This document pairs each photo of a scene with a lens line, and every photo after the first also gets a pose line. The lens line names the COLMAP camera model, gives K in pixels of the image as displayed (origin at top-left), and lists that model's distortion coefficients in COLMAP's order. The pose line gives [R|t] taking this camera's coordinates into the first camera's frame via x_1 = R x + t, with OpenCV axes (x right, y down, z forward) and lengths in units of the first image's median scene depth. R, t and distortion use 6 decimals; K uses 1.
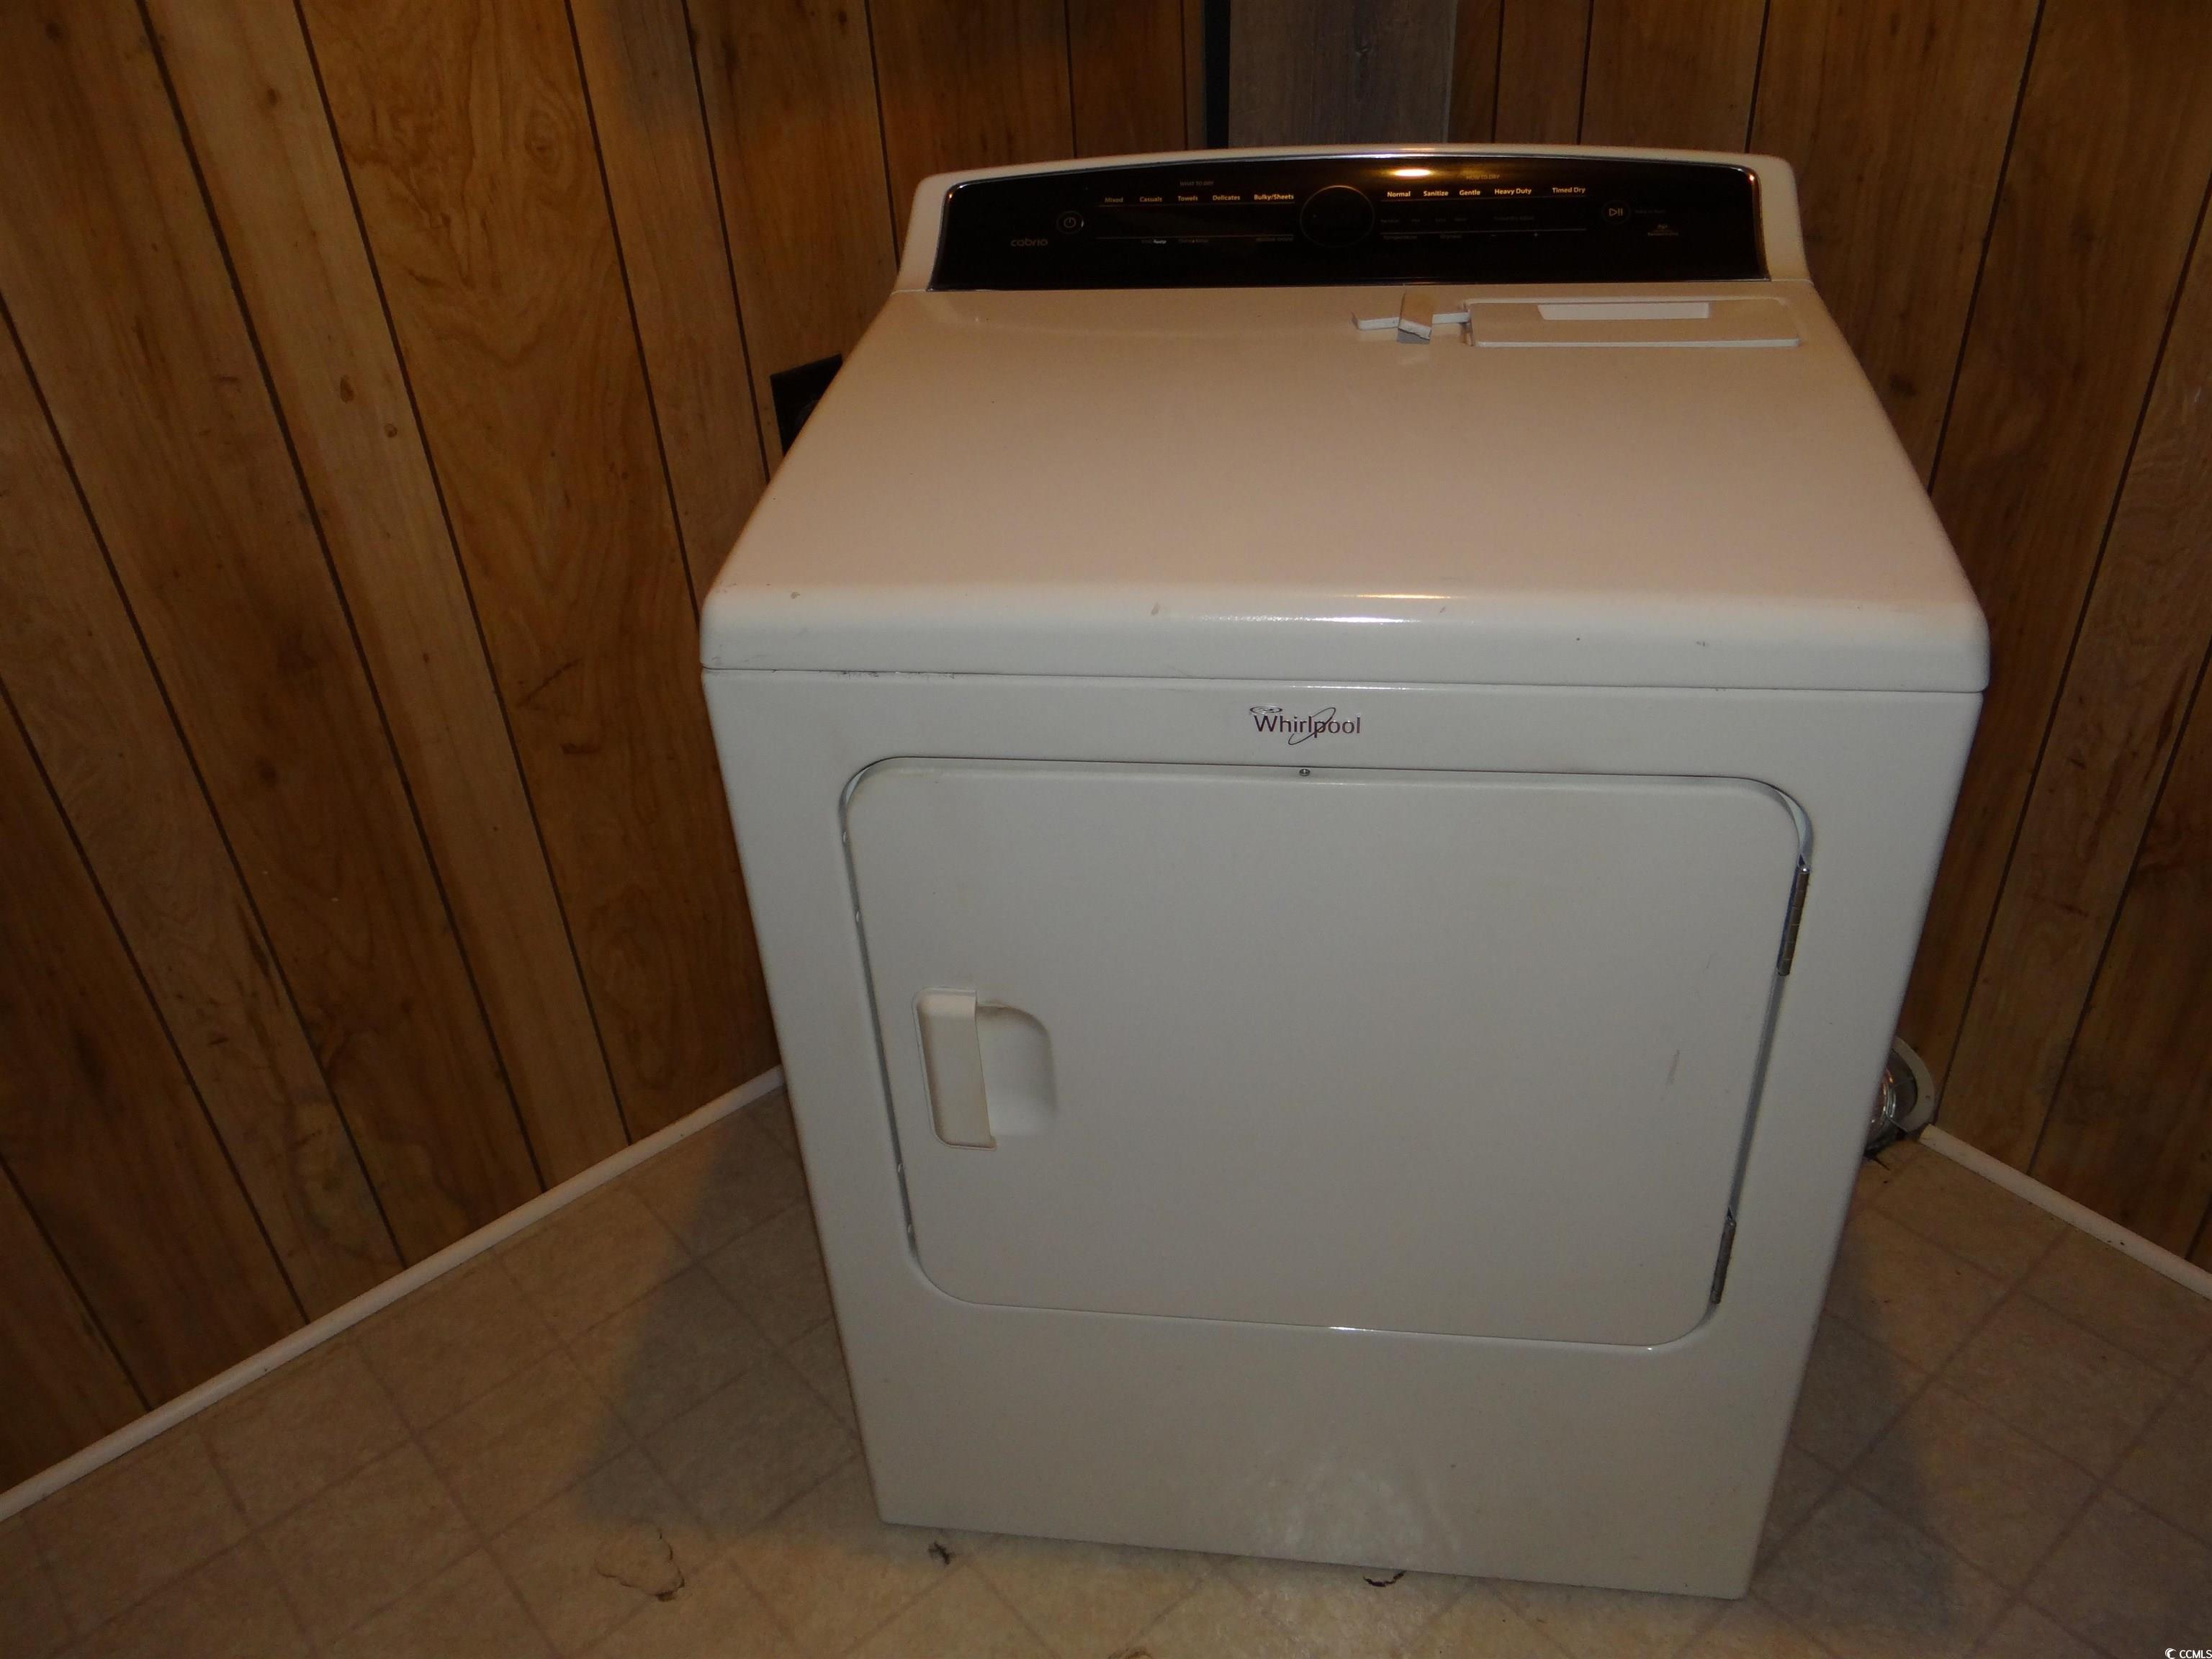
lens RADIAL K [[1764.0, 0, 1106.6], [0, 1764.0, 822.7], [0, 0, 1]] dist [-0.001362, -0.006273]
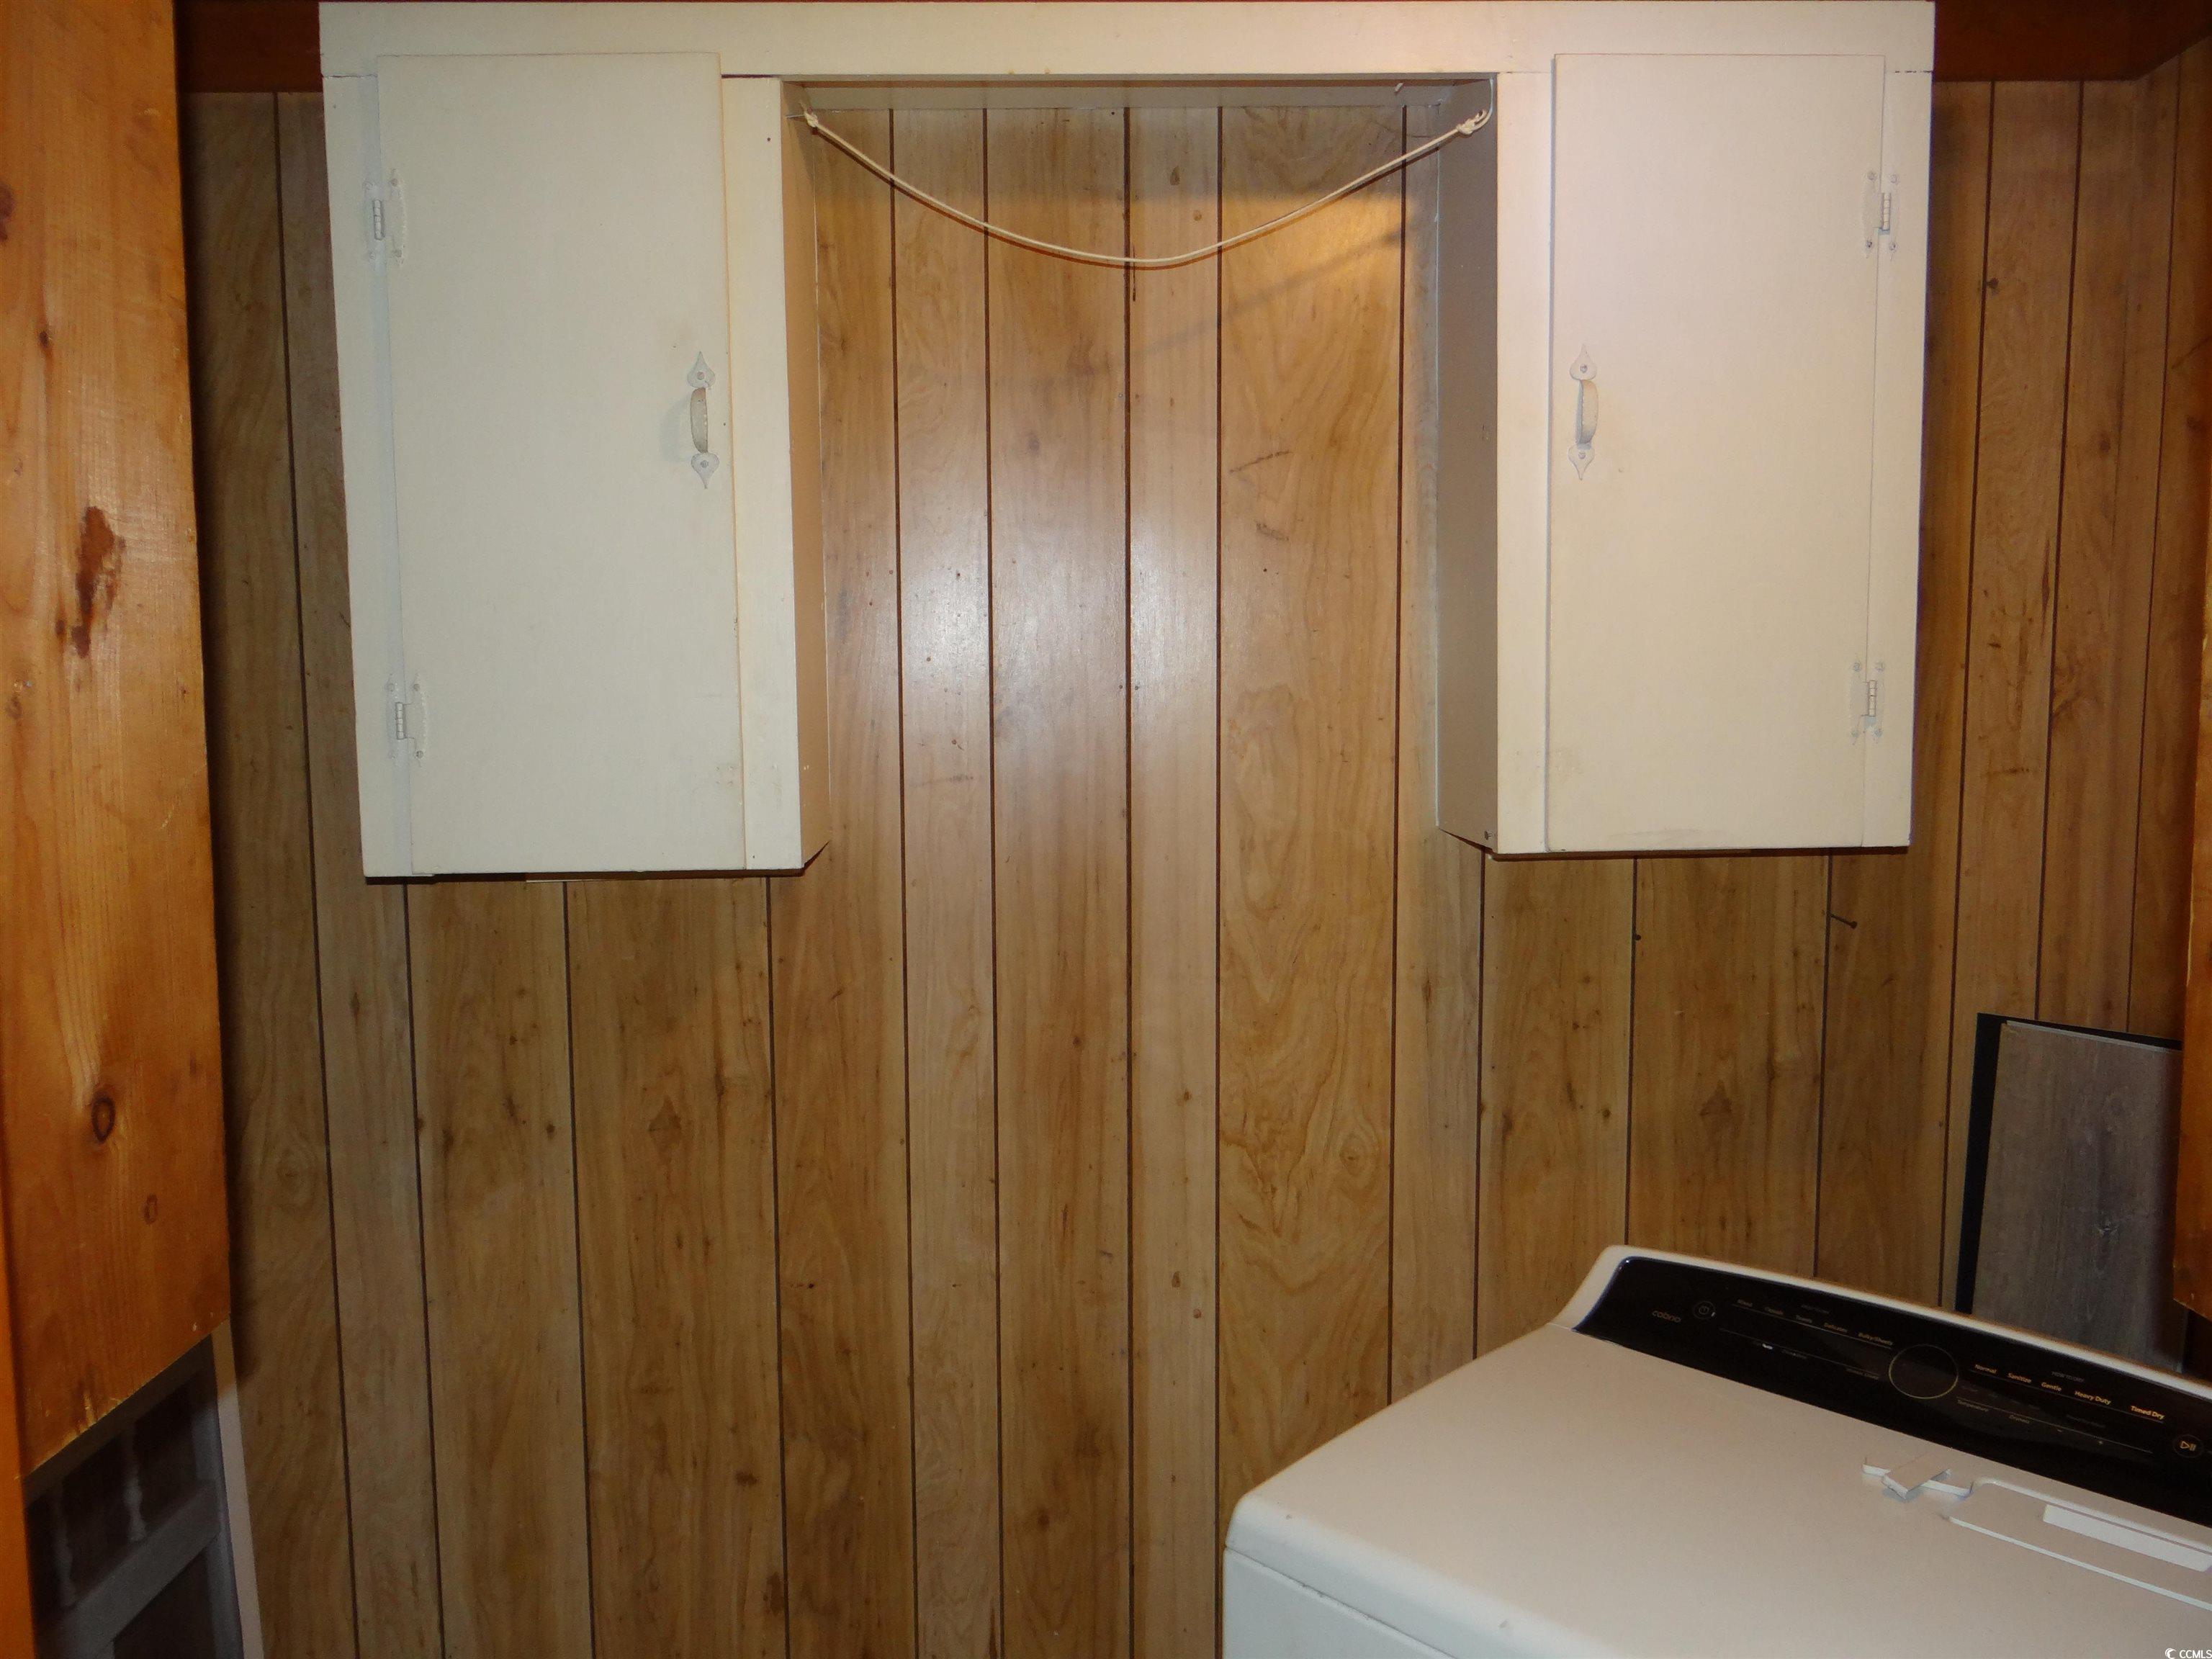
lens RADIAL K [[1764.0, 0, 1106.6], [0, 1764.0, 822.7], [0, 0, 1]] dist [-0.001362, -0.006273]
pose [[0.781080, 0.114006, -0.613936, 0.383785], [-0.389664, 0.857257, -0.336559, -0.054064], [0.487931, 0.502108, 0.714011, -0.272065]]
